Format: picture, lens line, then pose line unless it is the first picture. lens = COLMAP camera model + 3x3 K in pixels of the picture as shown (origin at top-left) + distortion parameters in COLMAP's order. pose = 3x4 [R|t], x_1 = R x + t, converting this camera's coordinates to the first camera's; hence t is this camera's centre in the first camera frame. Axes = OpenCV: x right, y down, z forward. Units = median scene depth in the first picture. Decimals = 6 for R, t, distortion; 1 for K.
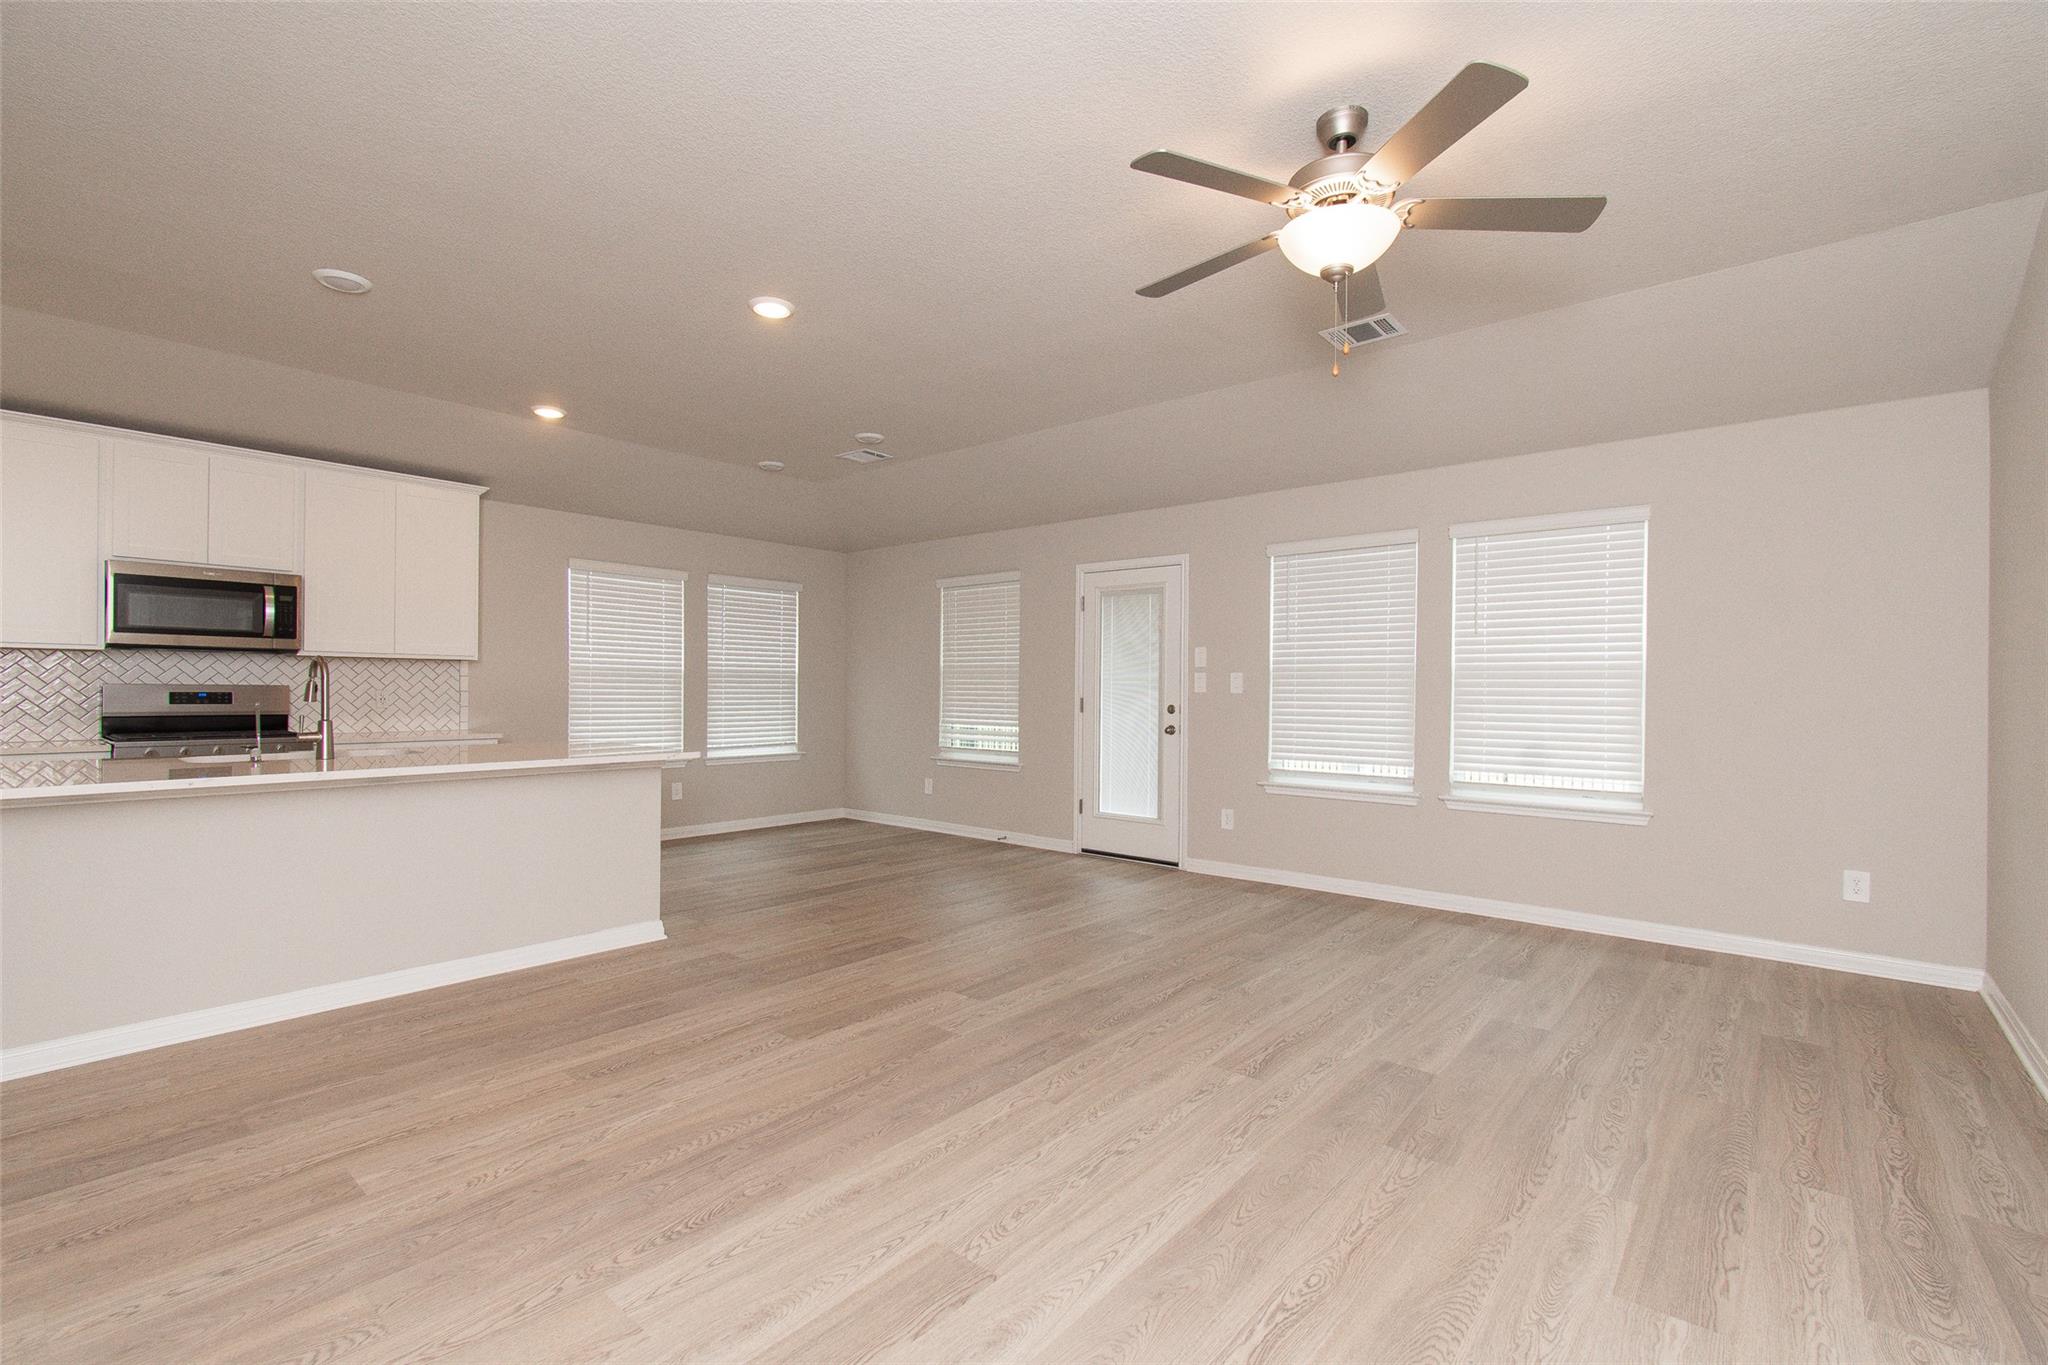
lens RADIAL K [[900.5, 0, 1039.1], [0, 900.5, 688.8], [0, 0, 1]] dist [0.005498, -0.001222]
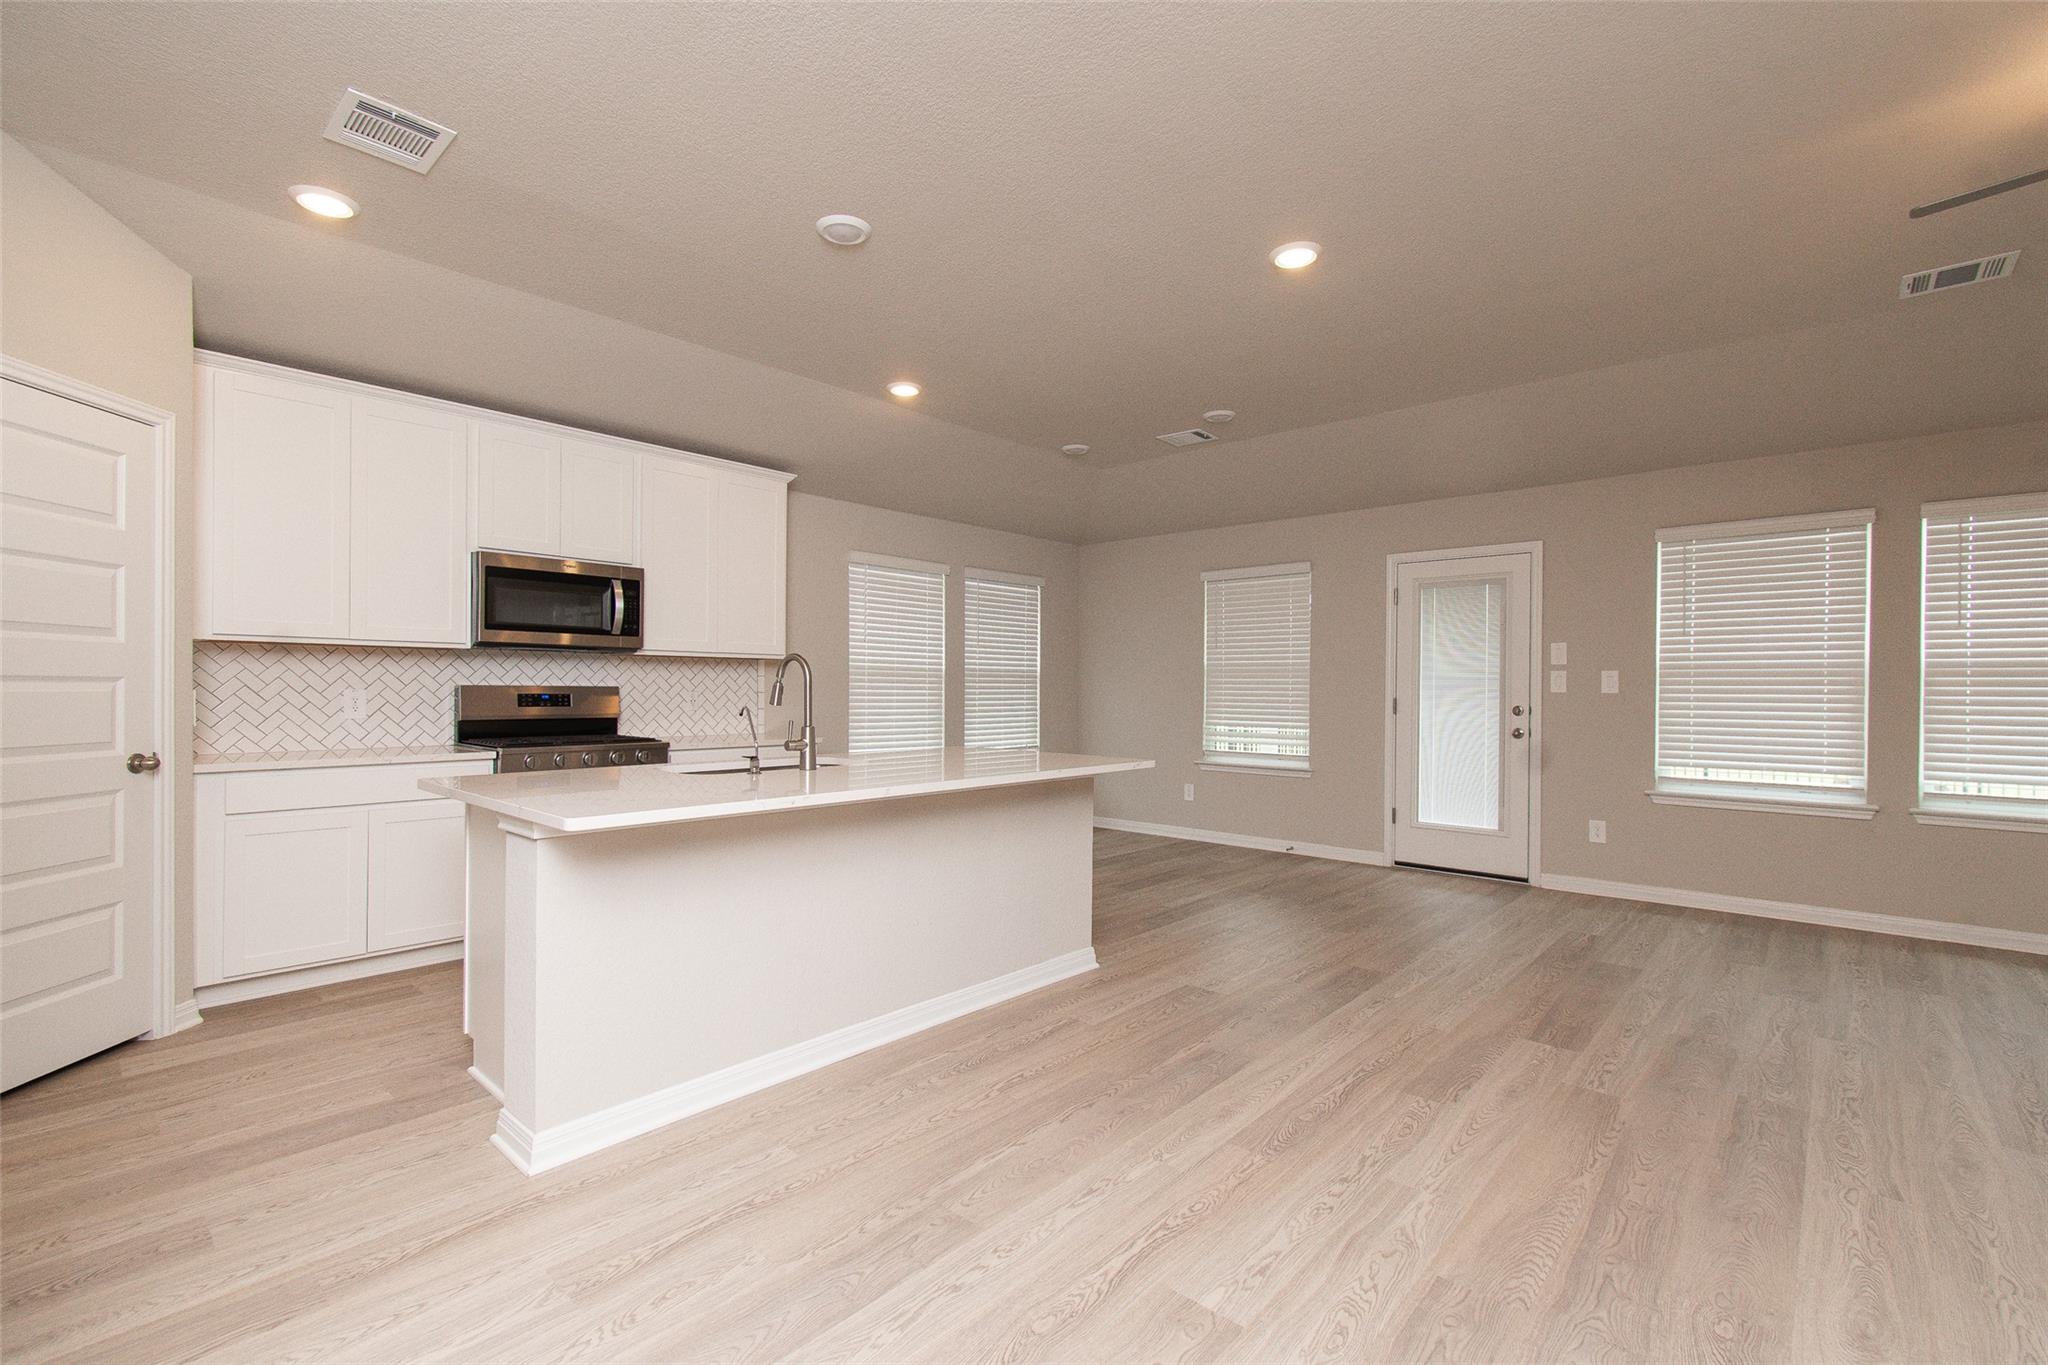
lens RADIAL K [[900.5, 0, 1042.7], [0, 900.5, 682.9], [0, 0, 1]] dist [0.005498, -0.001222]
pose [[0.999580, -0.001652, -0.028935, -0.382975], [0.001487, 0.999982, -0.005737, -0.001421], [0.028944, 0.005692, 0.999565, 0.084072]]
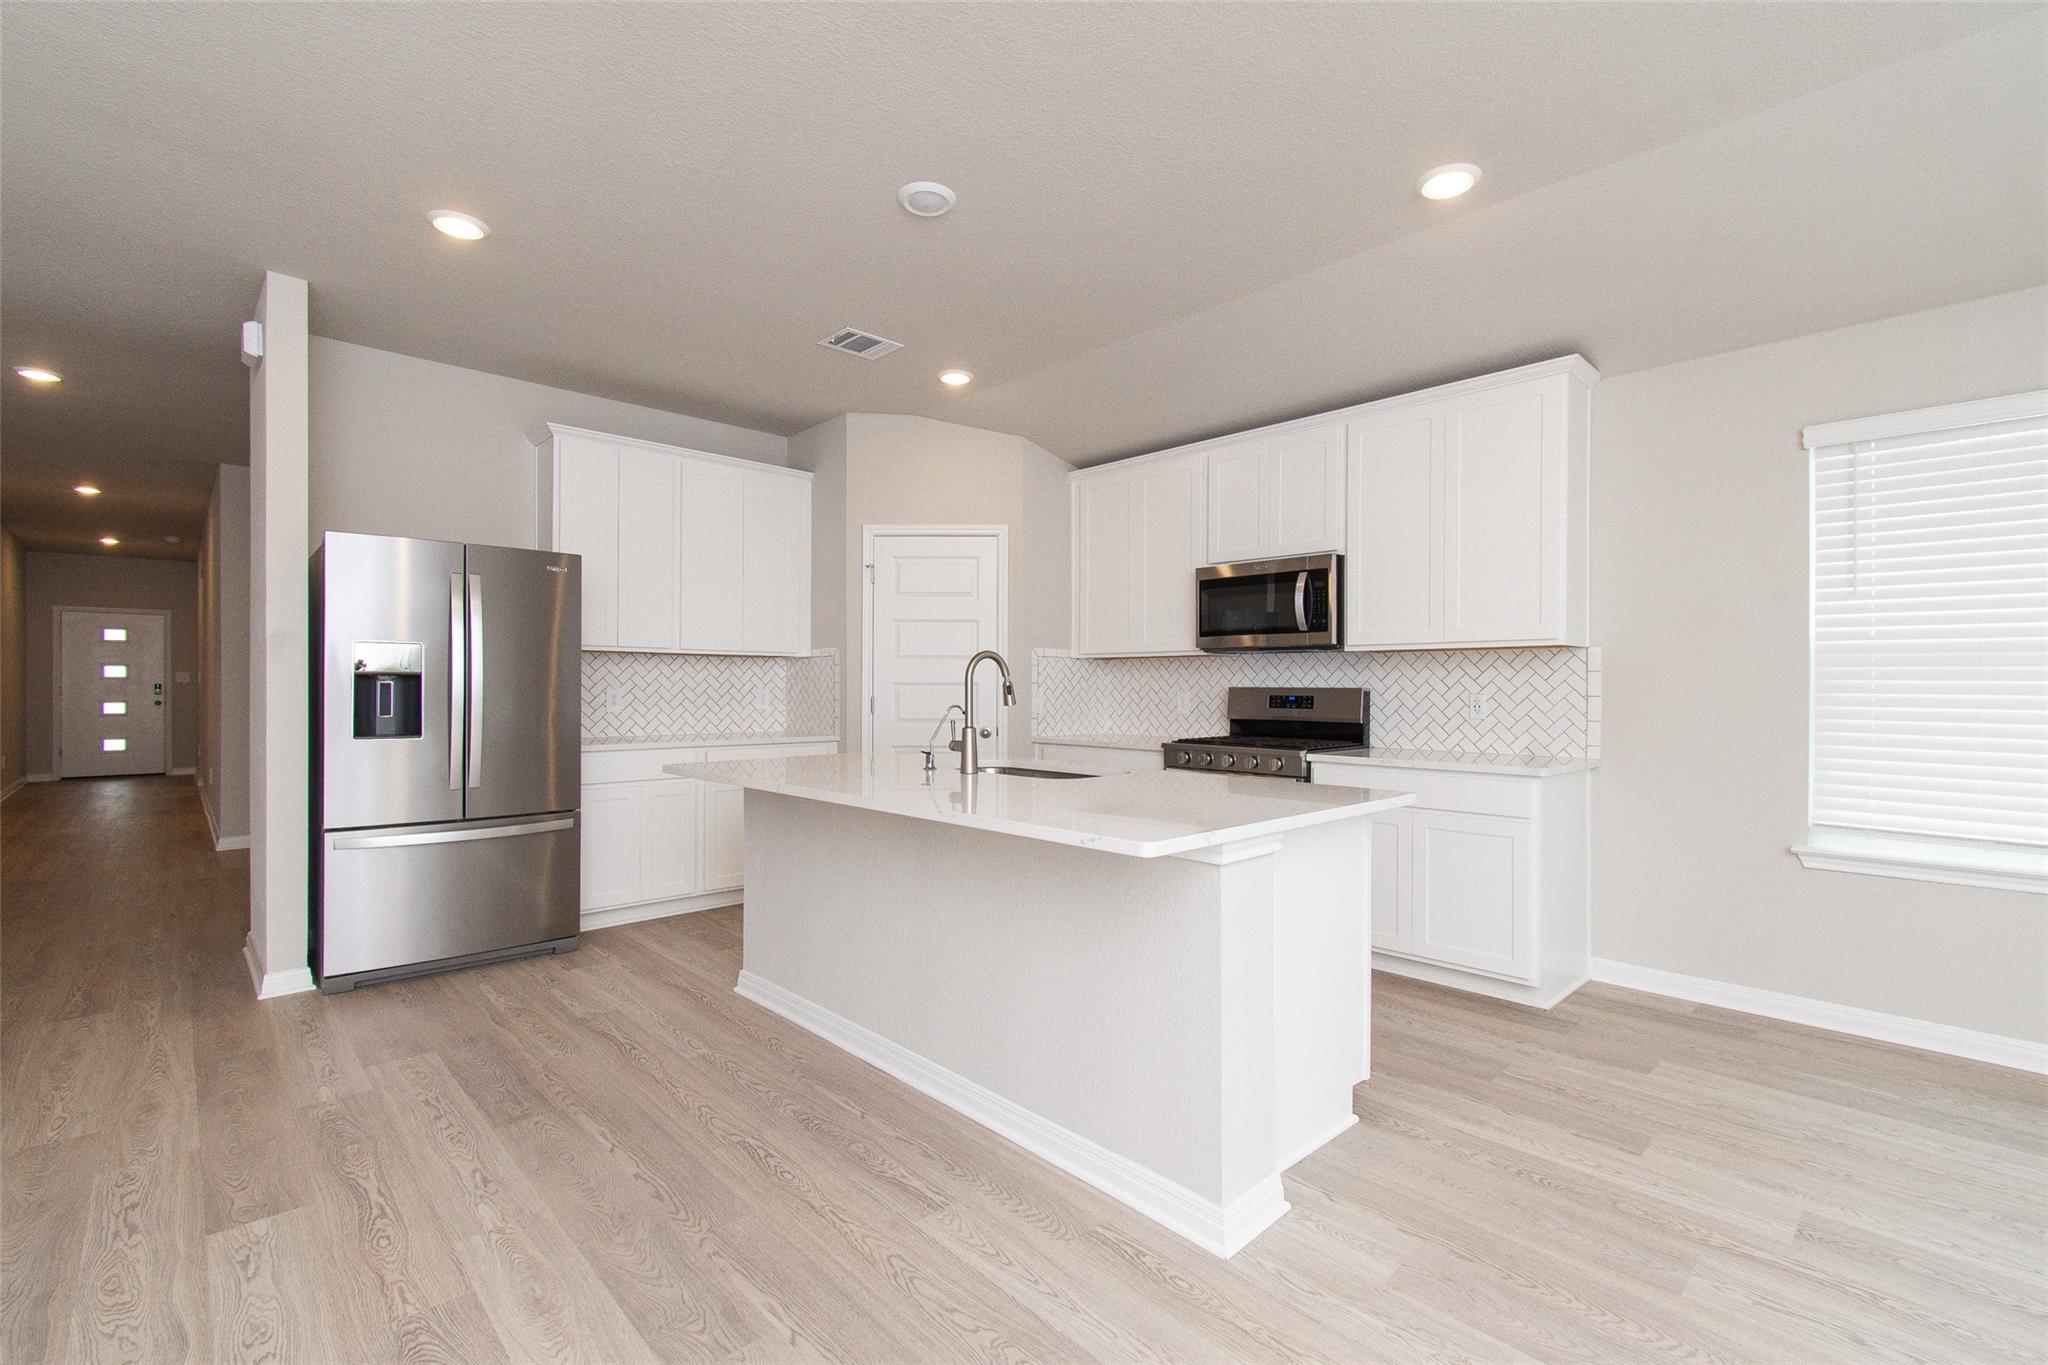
lens RADIAL K [[900.5, 0, 1009.4], [0, 900.5, 680.6], [0, 0, 1]] dist [0.005498, -0.001222]
pose [[-0.125965, -0.013877, -0.991938, 0.032429], [-0.002090, 0.999904, -0.013723, 0.001696], [0.992033, 0.000345, -0.125982, 0.822460]]
